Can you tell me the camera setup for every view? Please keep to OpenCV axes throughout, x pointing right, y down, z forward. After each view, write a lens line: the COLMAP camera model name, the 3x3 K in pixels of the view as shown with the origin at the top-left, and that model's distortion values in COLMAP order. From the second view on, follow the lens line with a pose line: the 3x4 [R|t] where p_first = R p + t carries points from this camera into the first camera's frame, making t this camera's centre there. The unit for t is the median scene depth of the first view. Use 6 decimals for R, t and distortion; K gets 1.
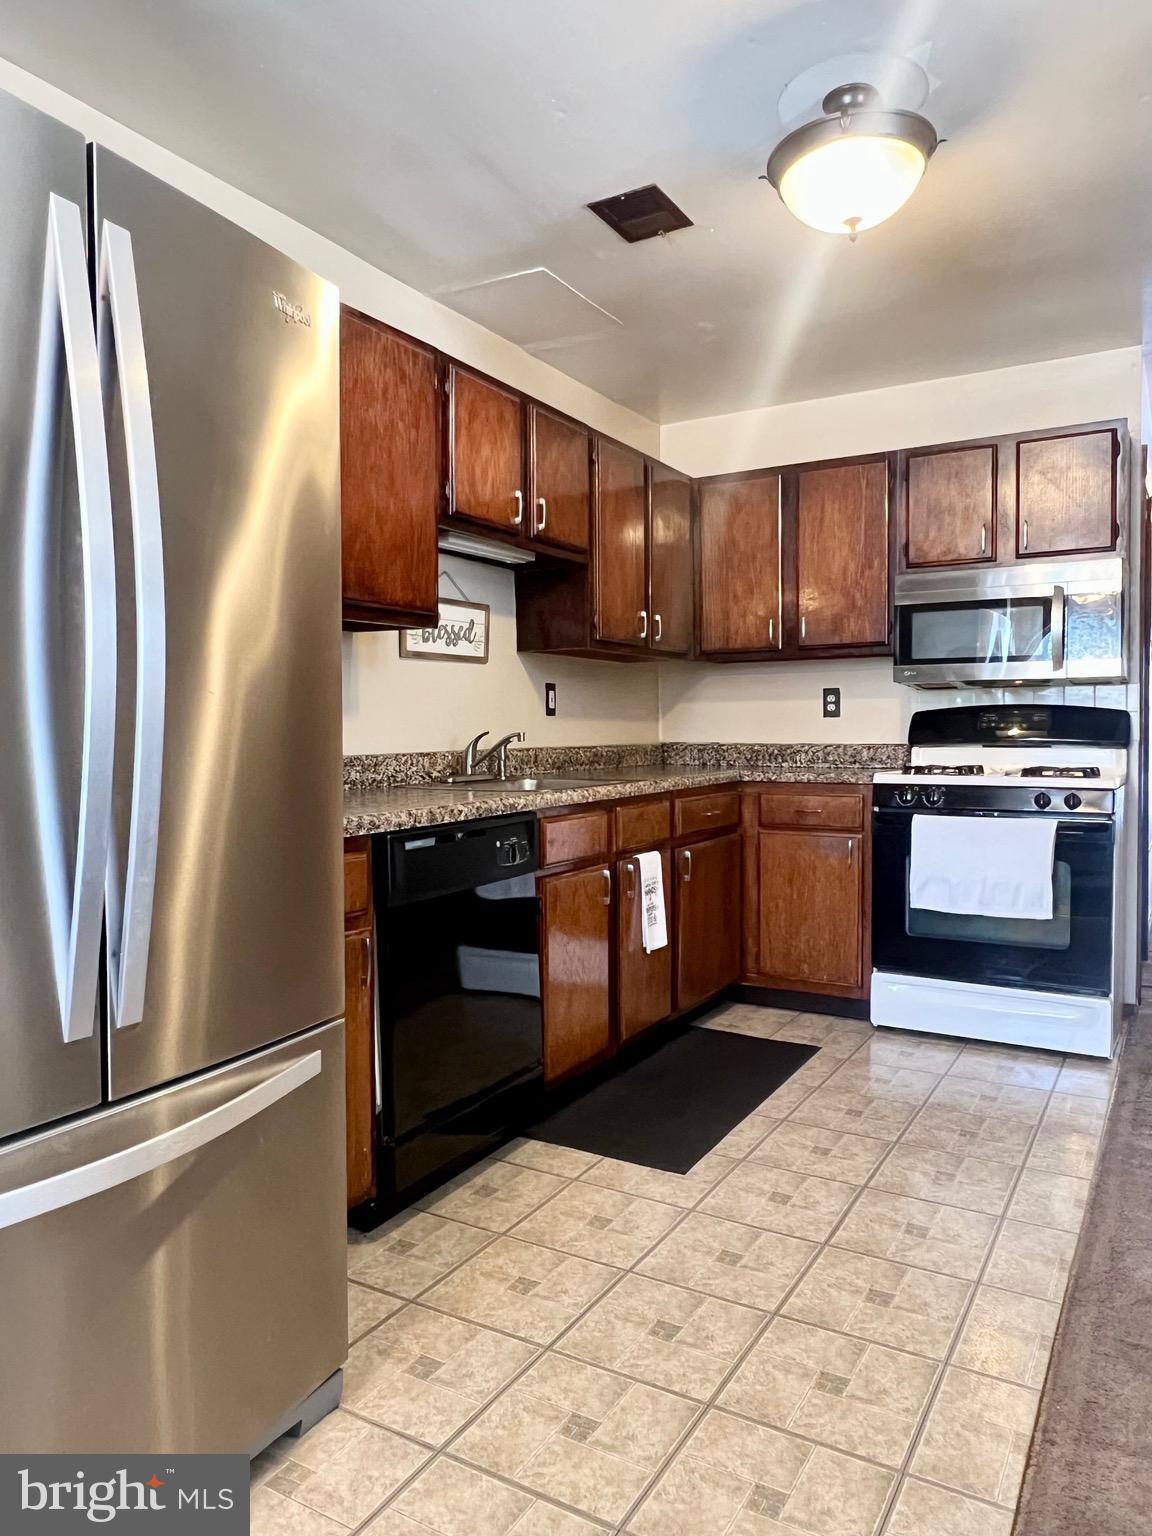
lens RADIAL K [[1047.8, 0, 576.9], [0, 1047.8, 765.4], [0, 0, 1]] dist [0.001494, -0.003179]
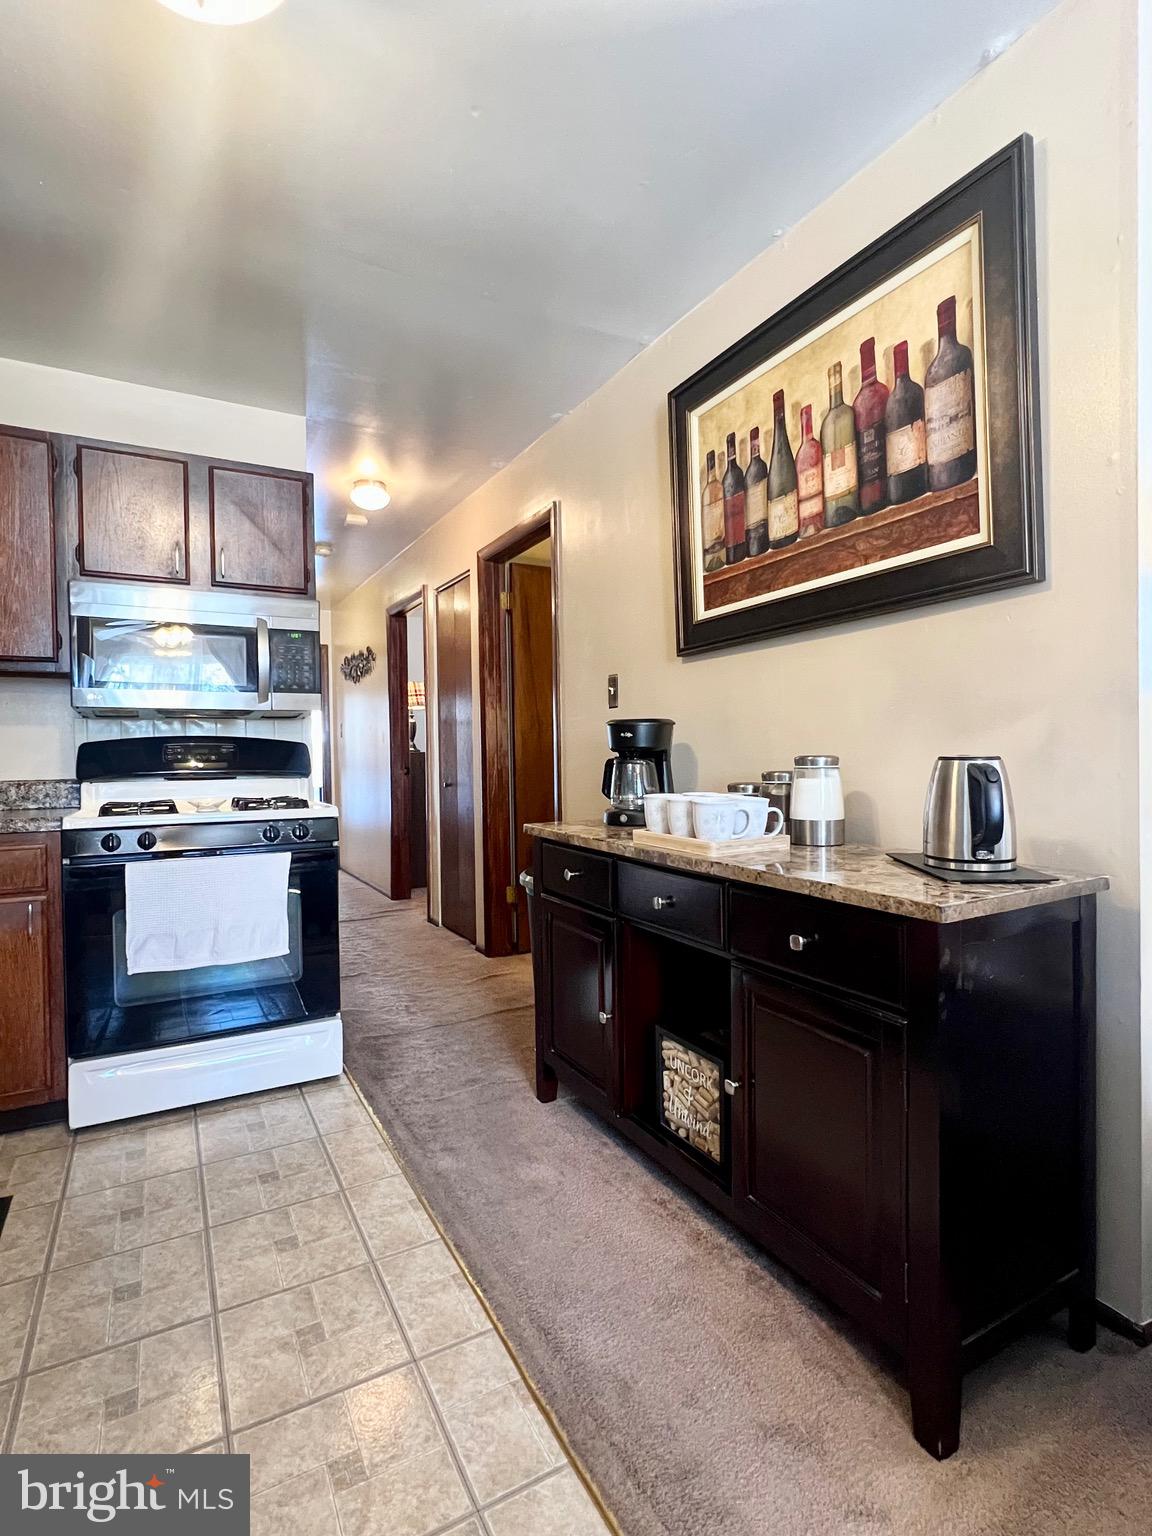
lens RADIAL K [[758.2, 0, 579.2], [0, 758.2, 766.6], [0, 0, 1]] dist [-0.000710, -0.000781]
pose [[0.508120, -0.014875, 0.861158, -0.017814], [0.040115, 0.999174, -0.006411, -0.012638], [-0.860351, 0.037803, 0.508298, 0.391150]]
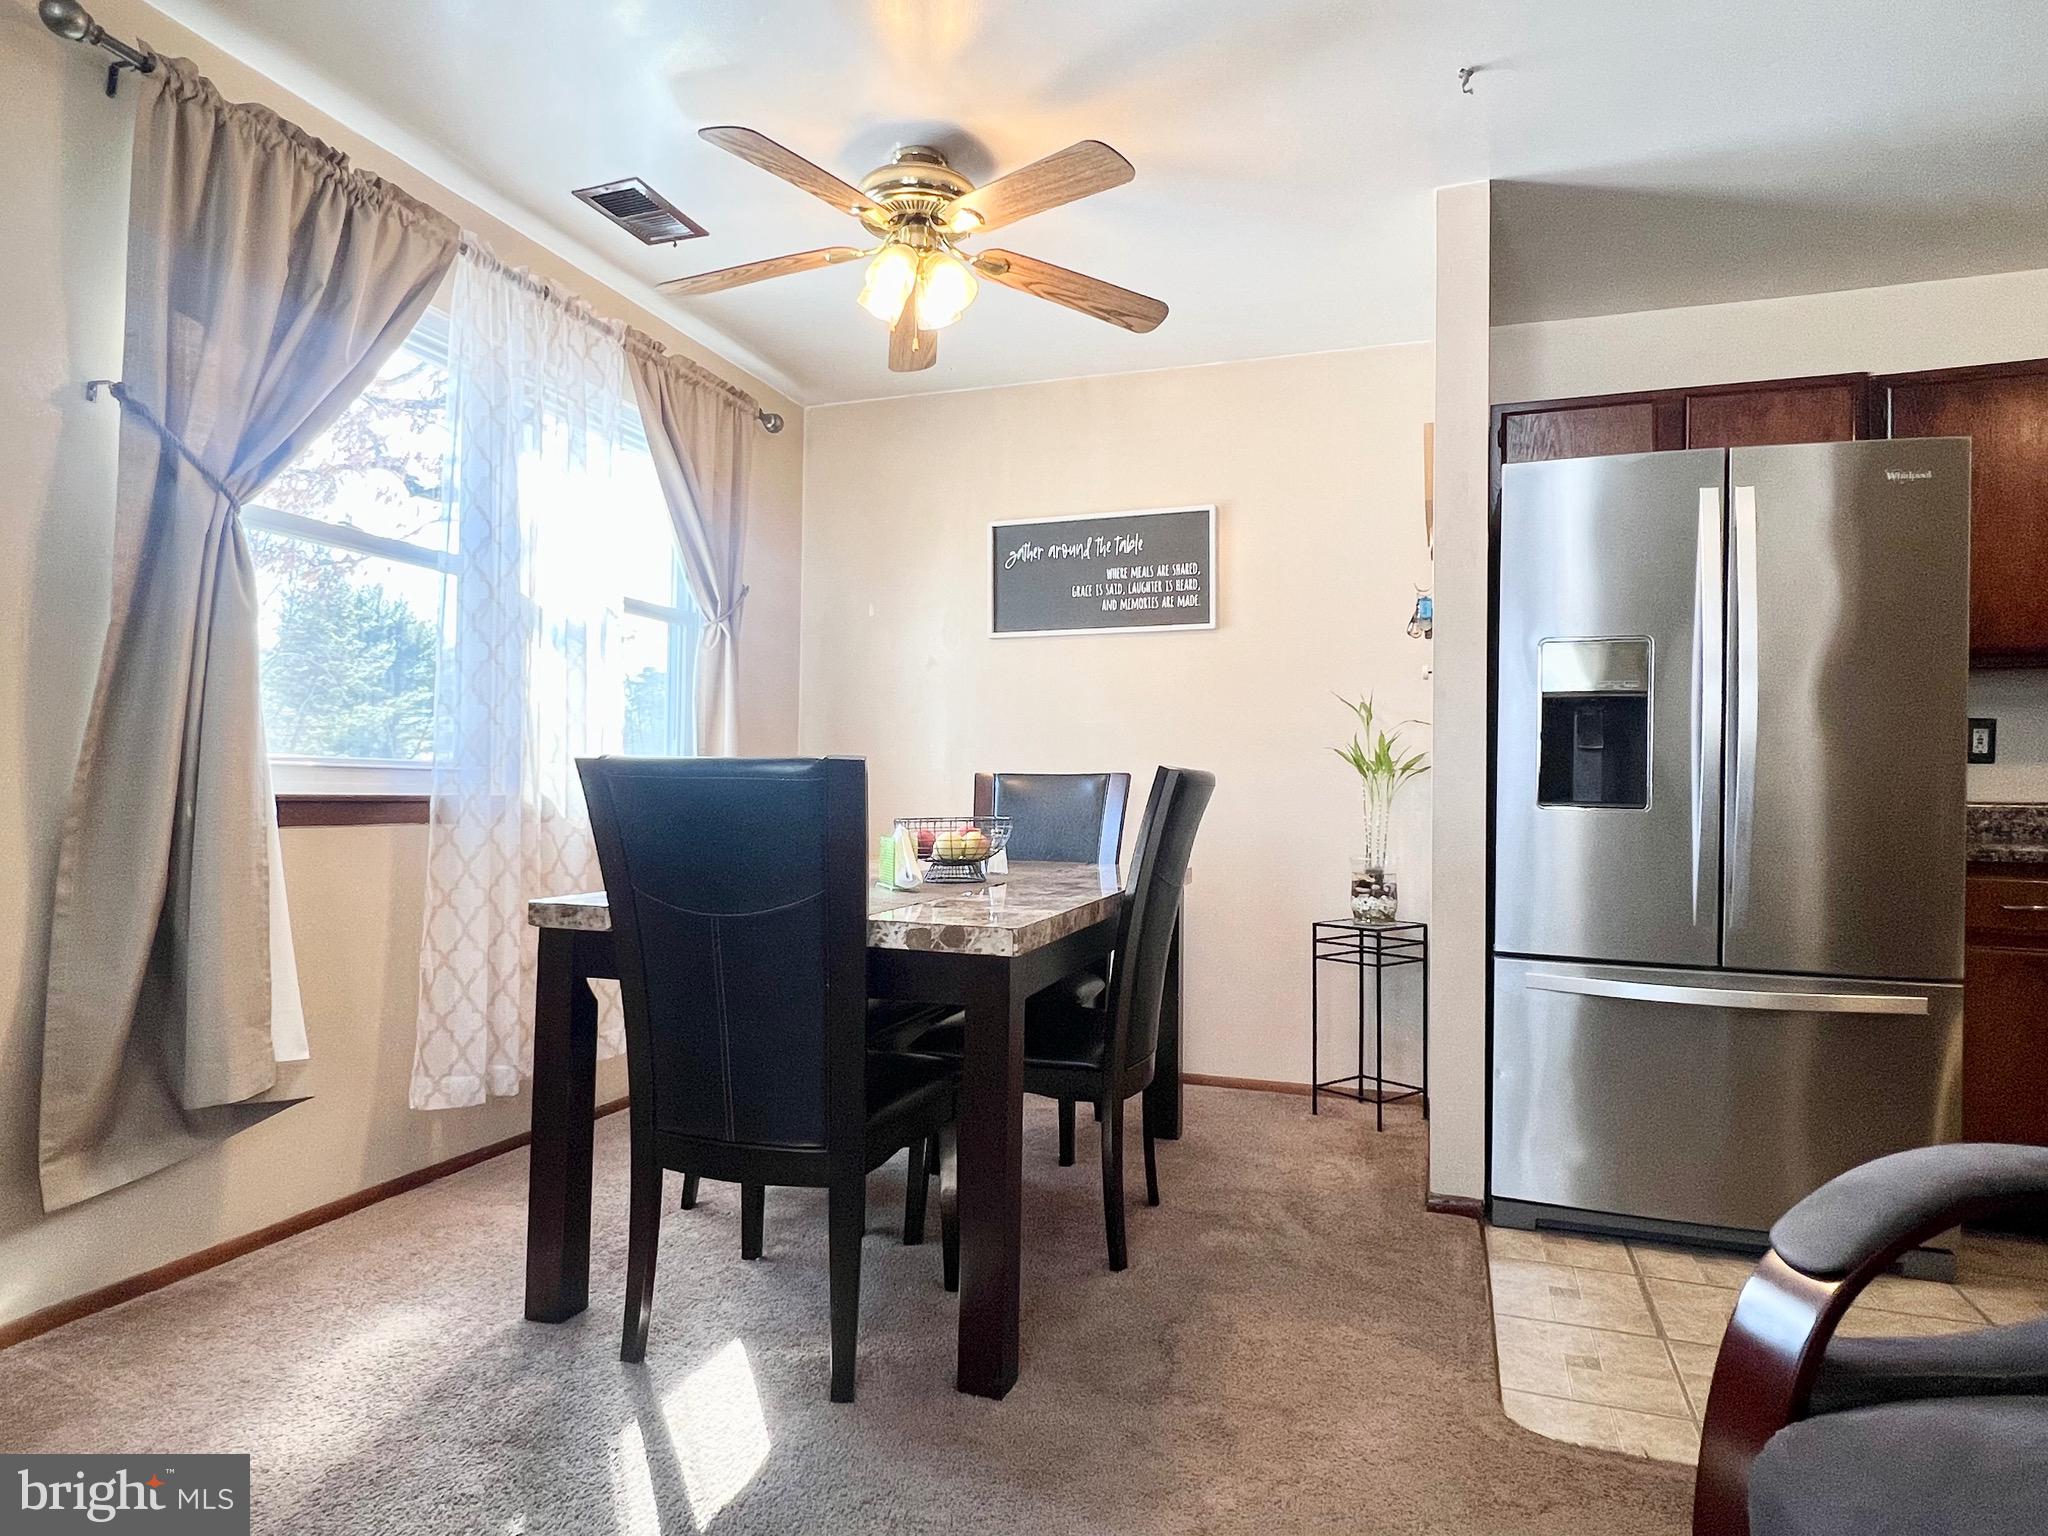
lens RADIAL K [[1190.0, 0, 1016.8], [0, 1190.0, 771.0], [0, 0, 1]] dist [-0.000882, -0.001122]
pose [[0.184330, -0.005488, -0.982849, 0.498551], [-0.048179, 0.998732, -0.014612, 0.026026], [0.981683, 0.050046, 0.183832, -0.218924]]
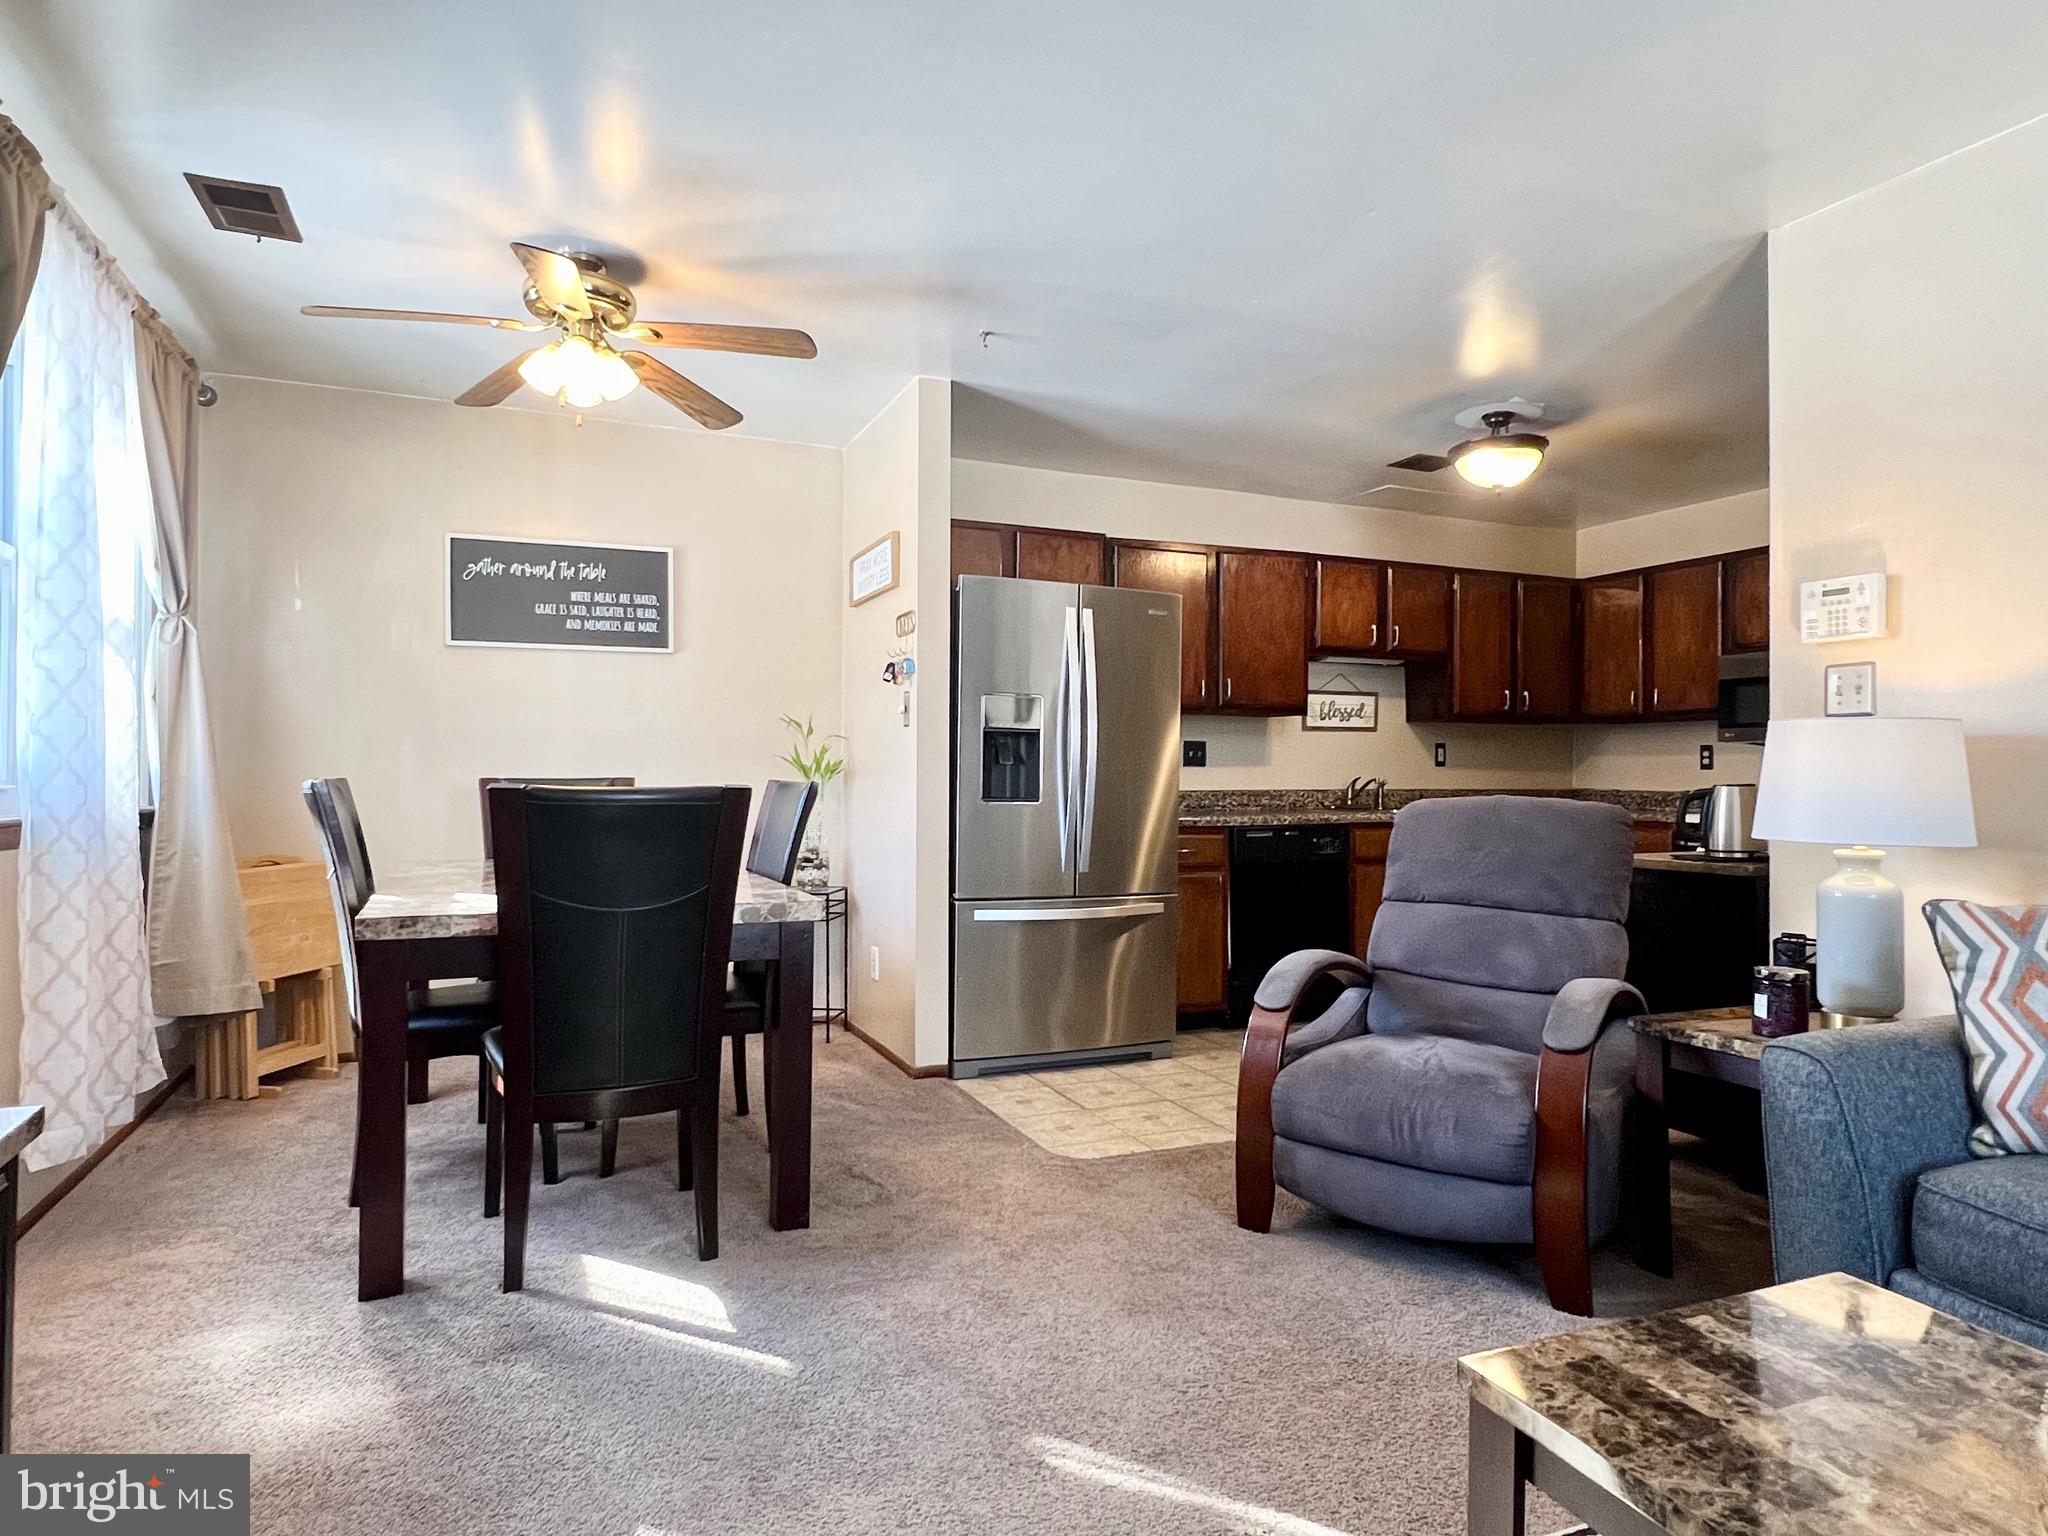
lens RADIAL K [[1190.3, 0, 1020.3], [0, 1190.3, 769.8], [0, 0, 1]] dist [0.000027, -0.000587]
pose [[0.804797, 0.011008, -0.593448, 0.539272], [-0.032930, 0.999116, -0.026126, 0.018918], [0.592636, 0.040568, 0.804448, -0.693742]]
